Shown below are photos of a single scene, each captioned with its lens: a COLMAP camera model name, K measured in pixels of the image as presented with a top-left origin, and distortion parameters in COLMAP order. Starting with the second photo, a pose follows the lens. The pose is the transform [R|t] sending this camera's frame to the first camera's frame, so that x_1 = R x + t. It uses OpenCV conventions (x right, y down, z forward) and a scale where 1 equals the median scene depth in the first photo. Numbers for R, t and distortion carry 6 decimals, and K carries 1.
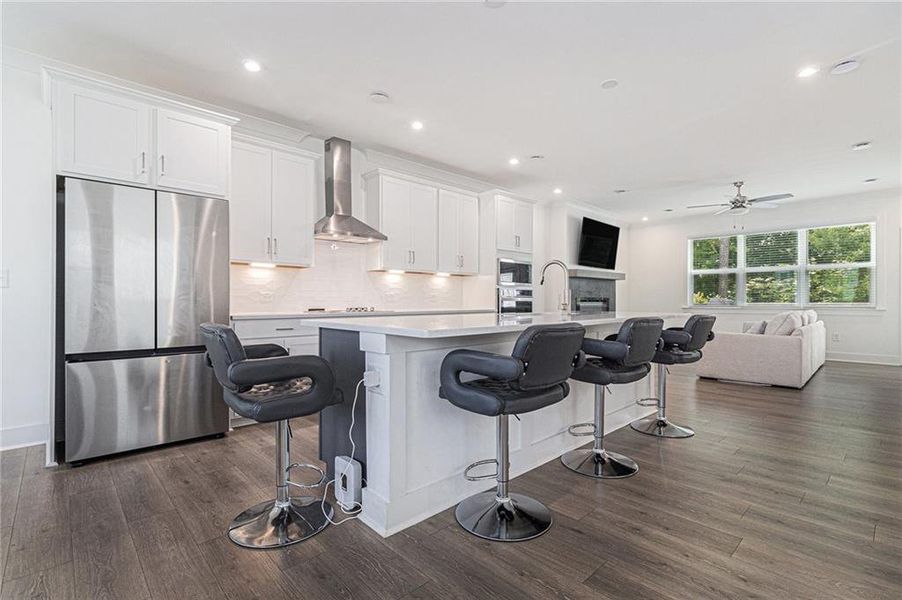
lens RADIAL K [[421.1, 0, 445.3], [0, 421.1, 301.0], [0, 0, 1]] dist [0.004618, -0.001008]
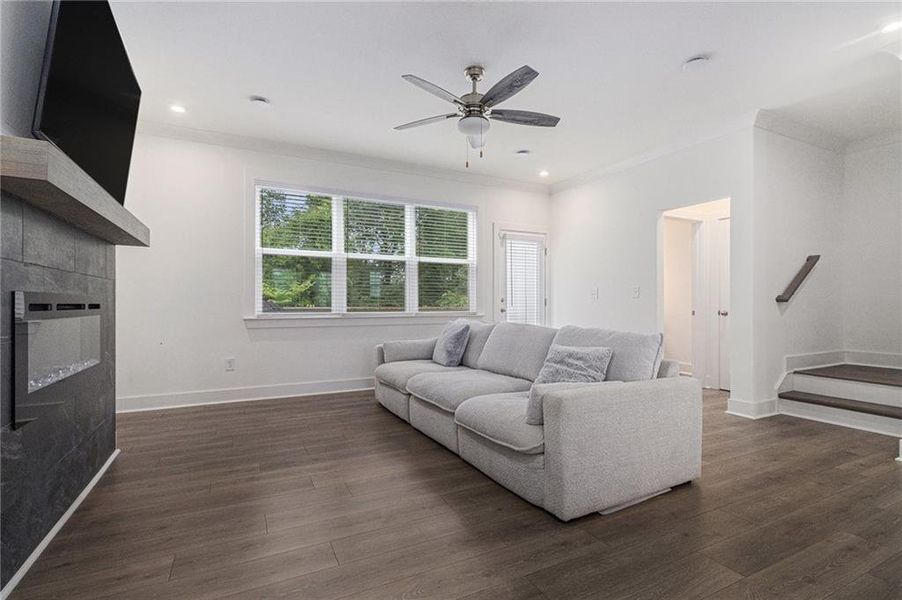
lens RADIAL K [[421.7, 0, 445.7], [0, 421.7, 301.8], [0, 0, 1]] dist [0.004061, 0.001025]
pose [[0.283658, 0.003479, 0.958919, 0.174079], [0.000251, 0.999993, -0.003702, -0.003315], [-0.958925, 0.001291, 0.283656, 0.743718]]
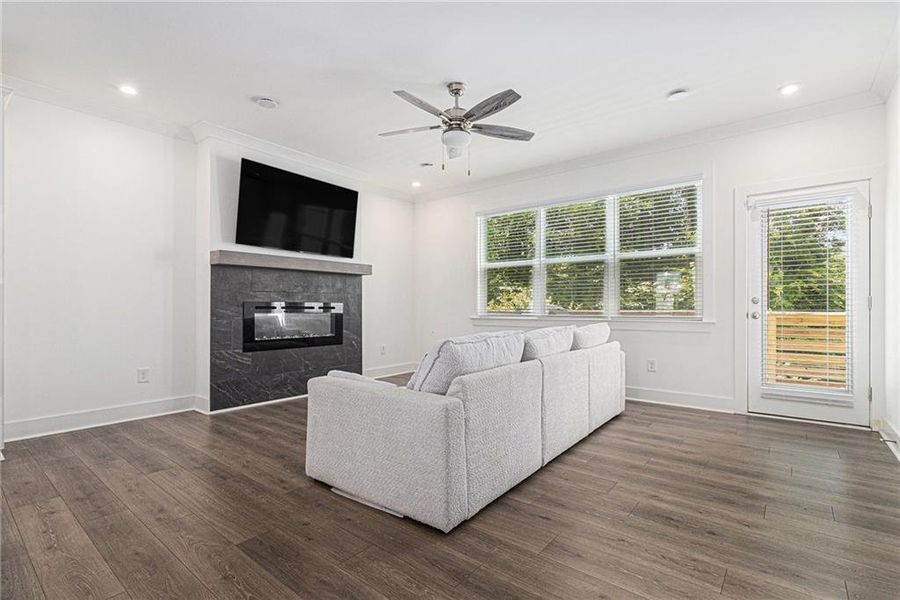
lens RADIAL K [[420.1, 0, 452.3], [0, 420.1, 304.8], [0, 0, 1]] dist [0.004618, -0.001008]
pose [[0.990179, 0.000915, 0.139805, 0.515016], [0.000162, 0.999970, -0.007692, -0.000268], [-0.139808, 0.007639, 0.990149, 0.399704]]
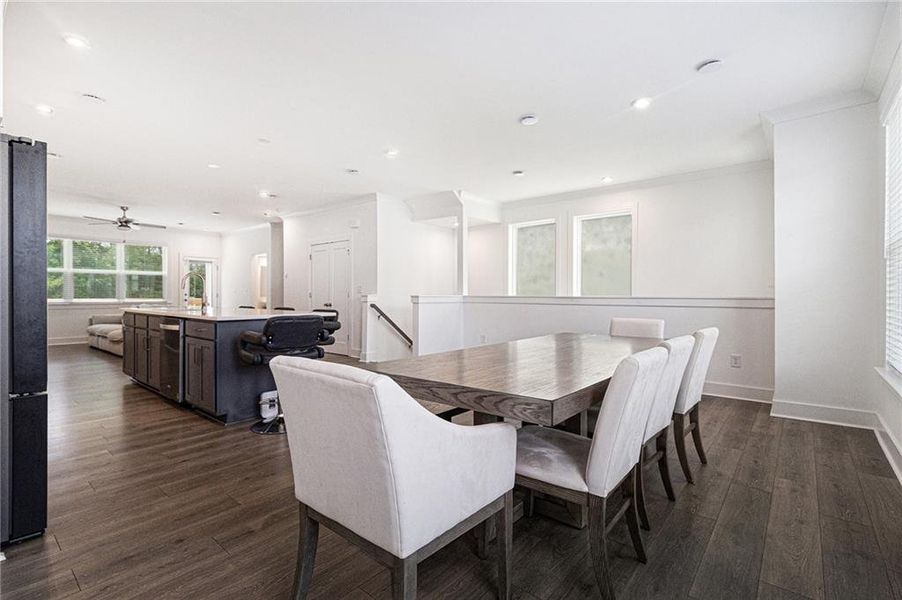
lens RADIAL K [[421.7, 0, 449.3], [0, 421.7, 292.8], [0, 0, 1]] dist [0.004061, 0.001025]
pose [[-0.118461, 0.001297, 0.992958, -0.599320], [0.004736, 0.999989, -0.000741, -0.009231], [-0.992947, 0.004615, -0.118466, 0.133988]]
